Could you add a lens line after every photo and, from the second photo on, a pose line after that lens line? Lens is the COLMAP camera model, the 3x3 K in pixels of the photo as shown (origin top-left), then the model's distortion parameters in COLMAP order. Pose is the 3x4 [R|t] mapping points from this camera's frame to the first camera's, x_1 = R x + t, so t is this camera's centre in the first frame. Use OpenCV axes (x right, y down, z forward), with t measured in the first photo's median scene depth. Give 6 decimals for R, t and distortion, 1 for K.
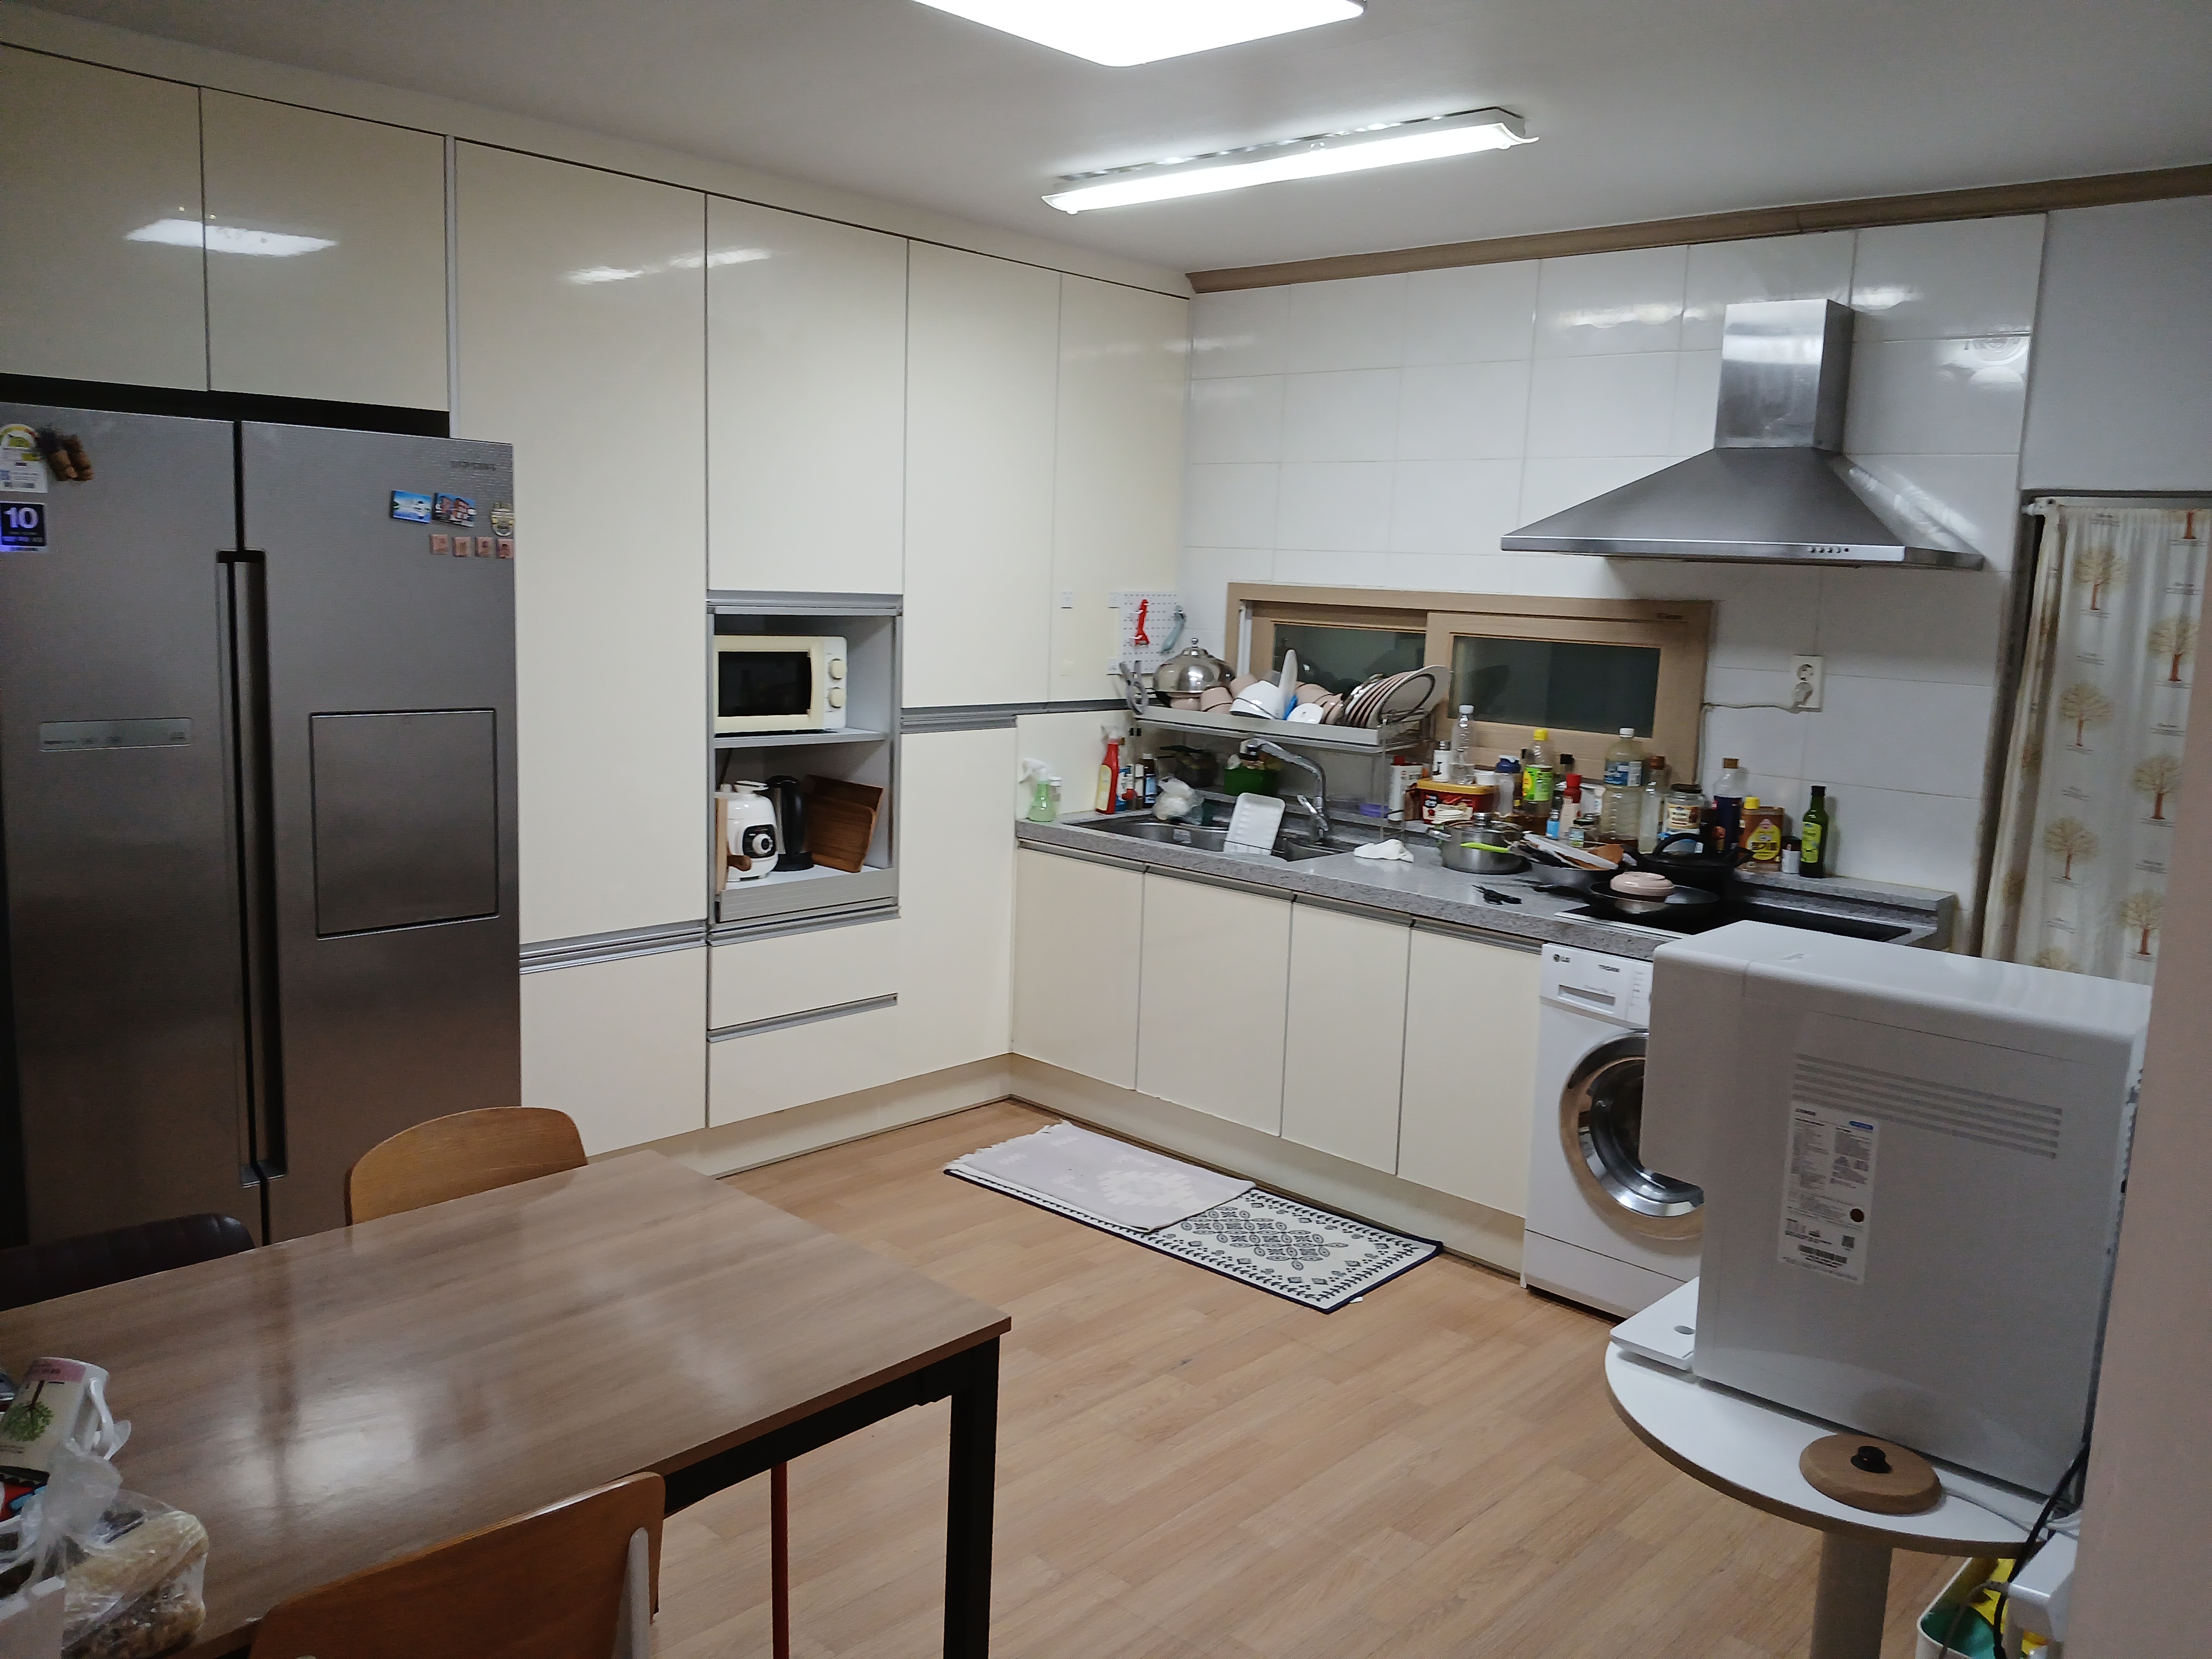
lens RADIAL K [[1734.6, 0, 1107.1], [0, 1734.6, 827.3], [0, 0, 1]] dist [-0.001652, -0.003113]
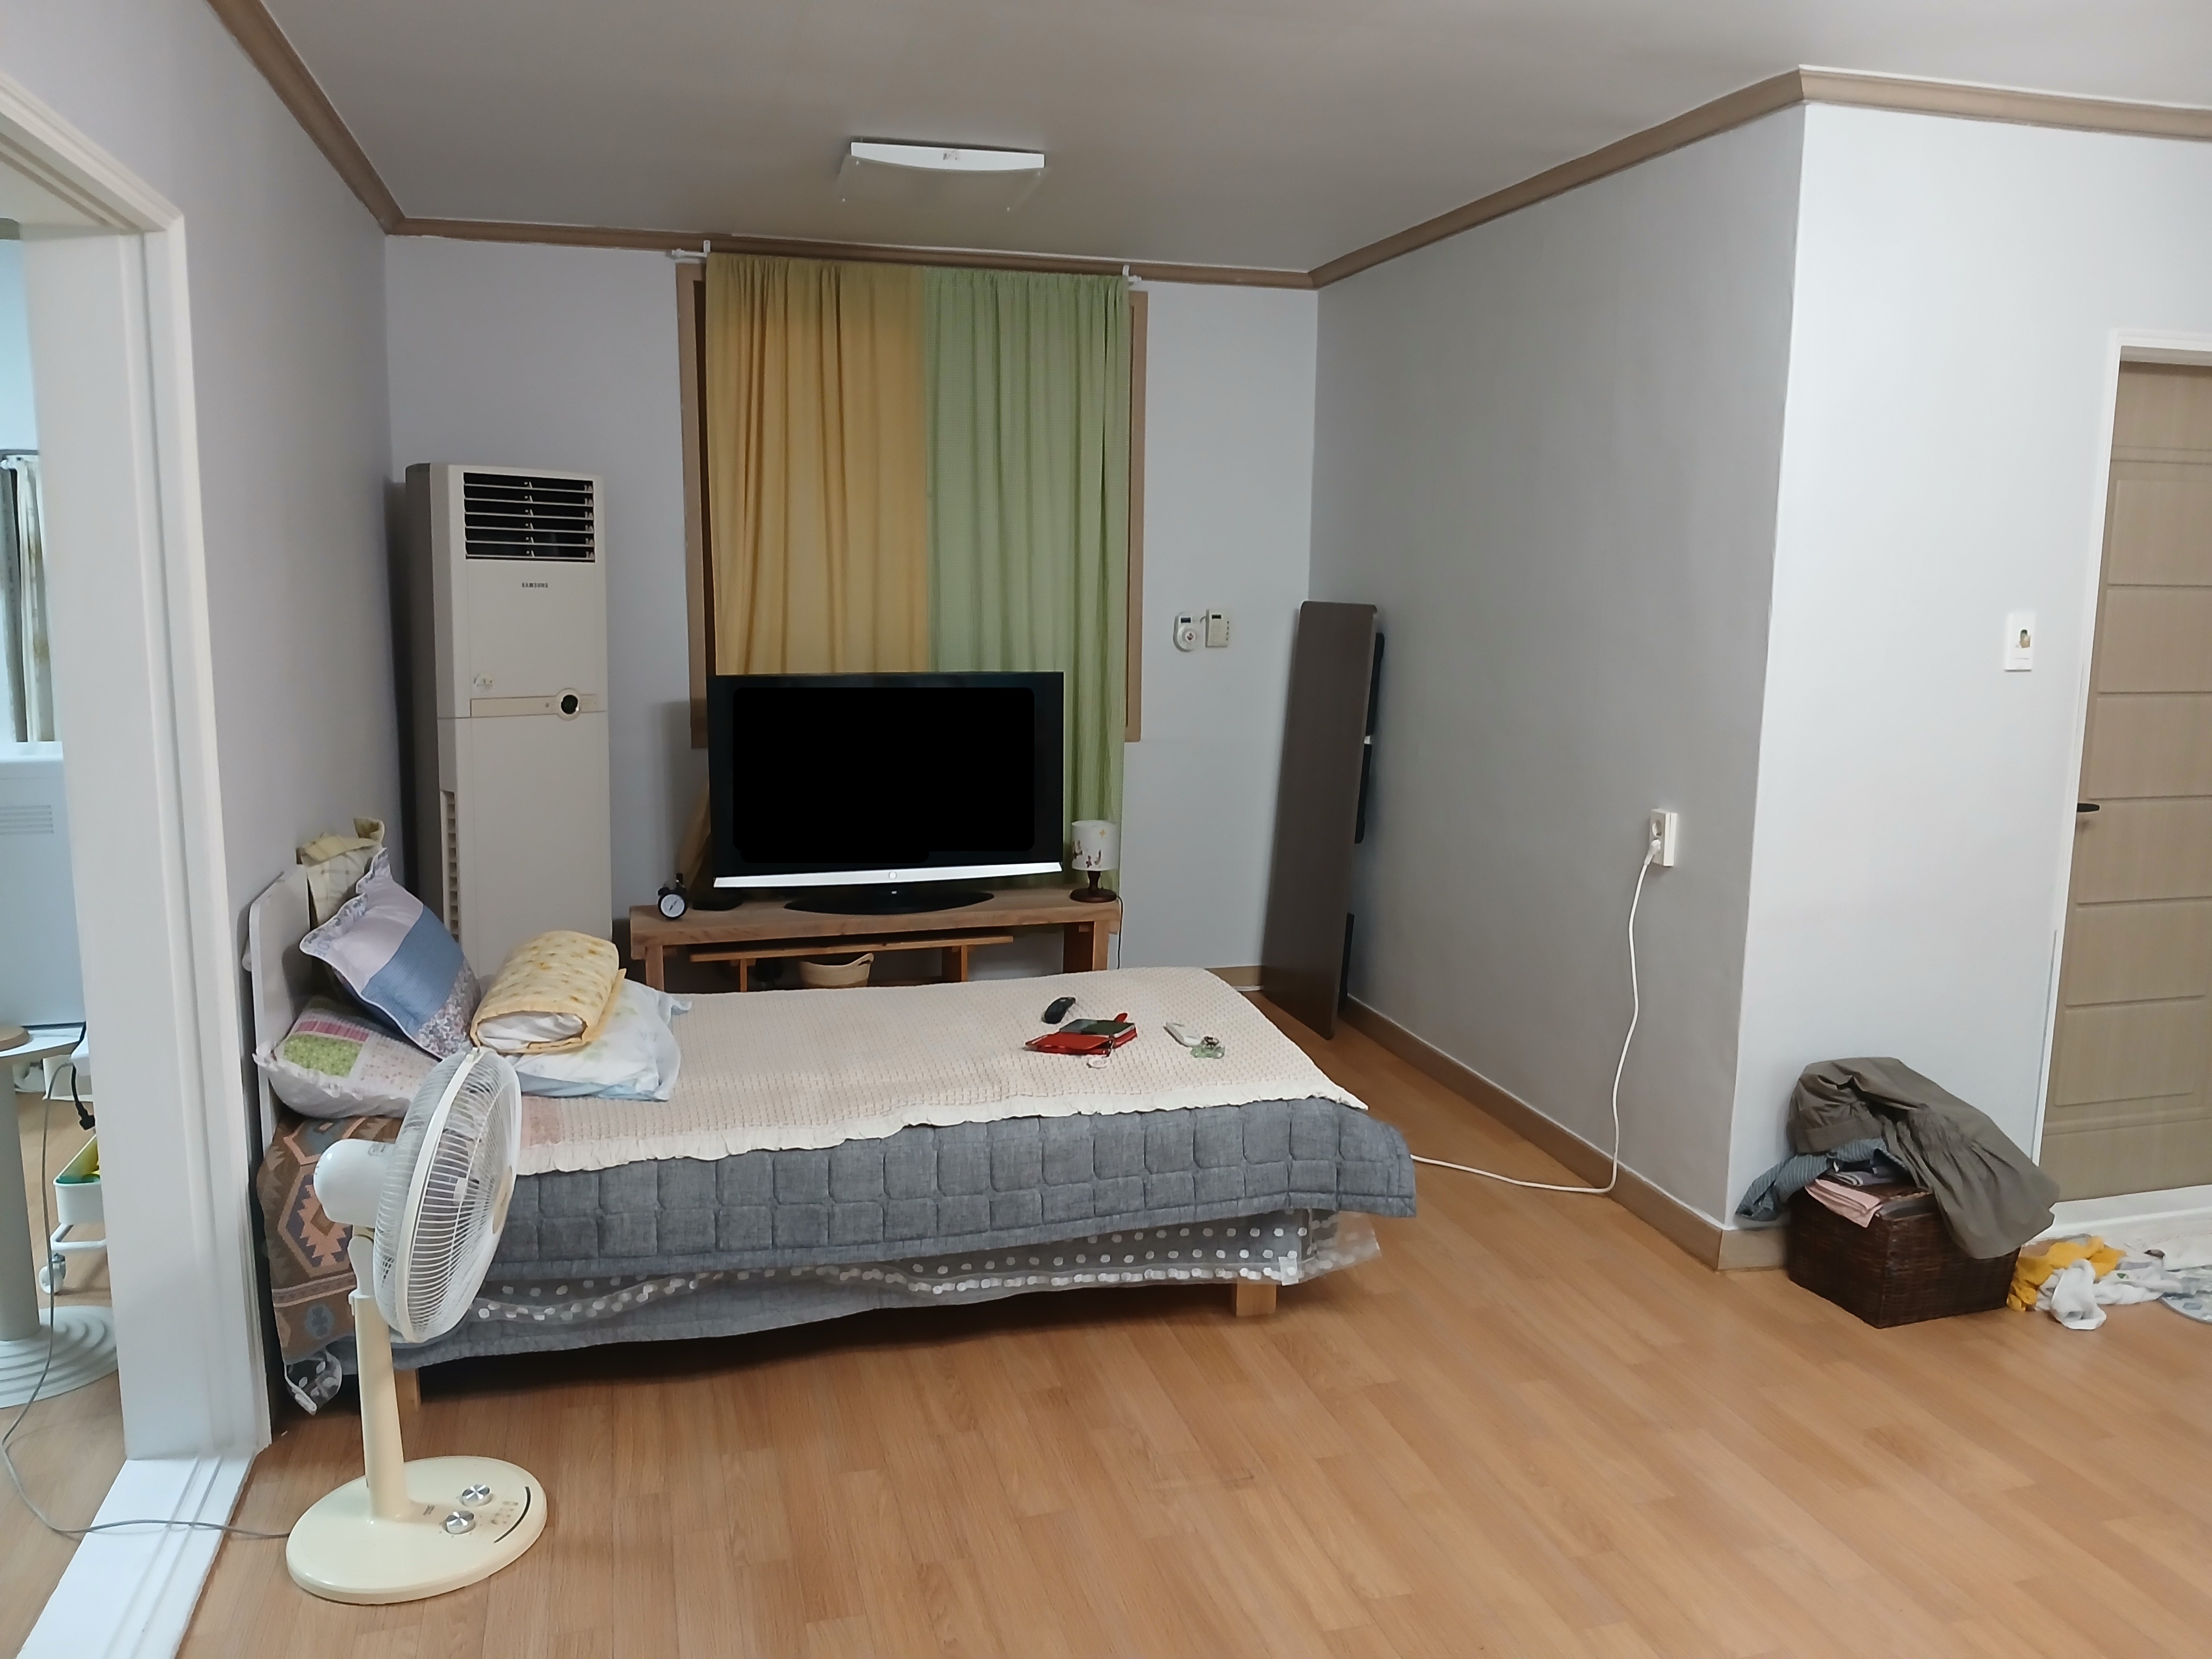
lens RADIAL K [[1734.6, 0, 1105.6], [0, 1734.6, 825.7], [0, 0, 1]] dist [-0.001652, -0.003113]
pose [[0.510535, -0.157307, 0.845345, -0.201715], [0.132586, 0.985767, 0.103364, 0.064113], [-0.849574, 0.059309, 0.524125, -0.395982]]
